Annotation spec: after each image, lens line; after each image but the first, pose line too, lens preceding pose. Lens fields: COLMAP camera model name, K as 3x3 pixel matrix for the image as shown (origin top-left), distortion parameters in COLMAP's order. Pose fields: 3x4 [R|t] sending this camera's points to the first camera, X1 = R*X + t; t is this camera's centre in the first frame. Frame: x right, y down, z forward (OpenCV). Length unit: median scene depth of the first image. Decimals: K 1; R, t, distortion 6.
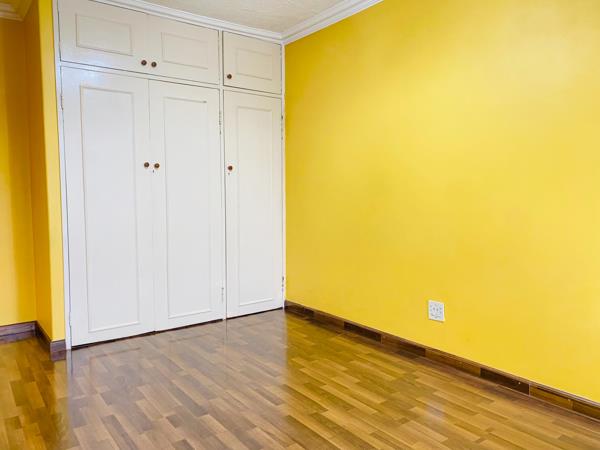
lens RADIAL K [[451.8, 0, 299.2], [0, 451.8, 224.9], [0, 0, 1]] dist [0.034588, -0.007229]
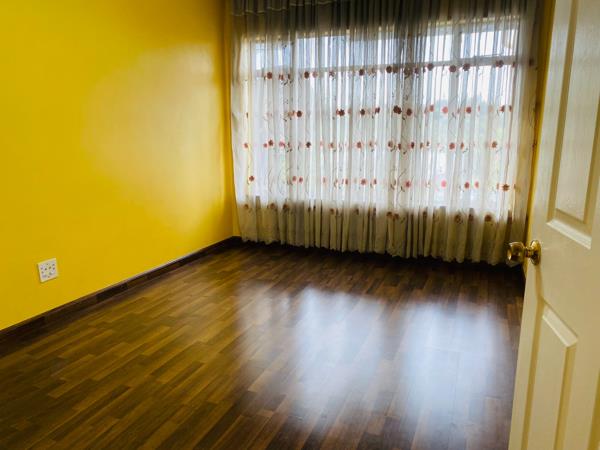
lens RADIAL K [[451.8, 0, 299.3], [0, 451.8, 225.1], [0, 0, 1]] dist [0.034588, -0.007229]
pose [[-0.507952, -0.167660, 0.844911, -0.793942], [0.069751, 0.969648, 0.234346, -0.091126], [-0.858557, 0.177970, -0.480840, 1.059302]]
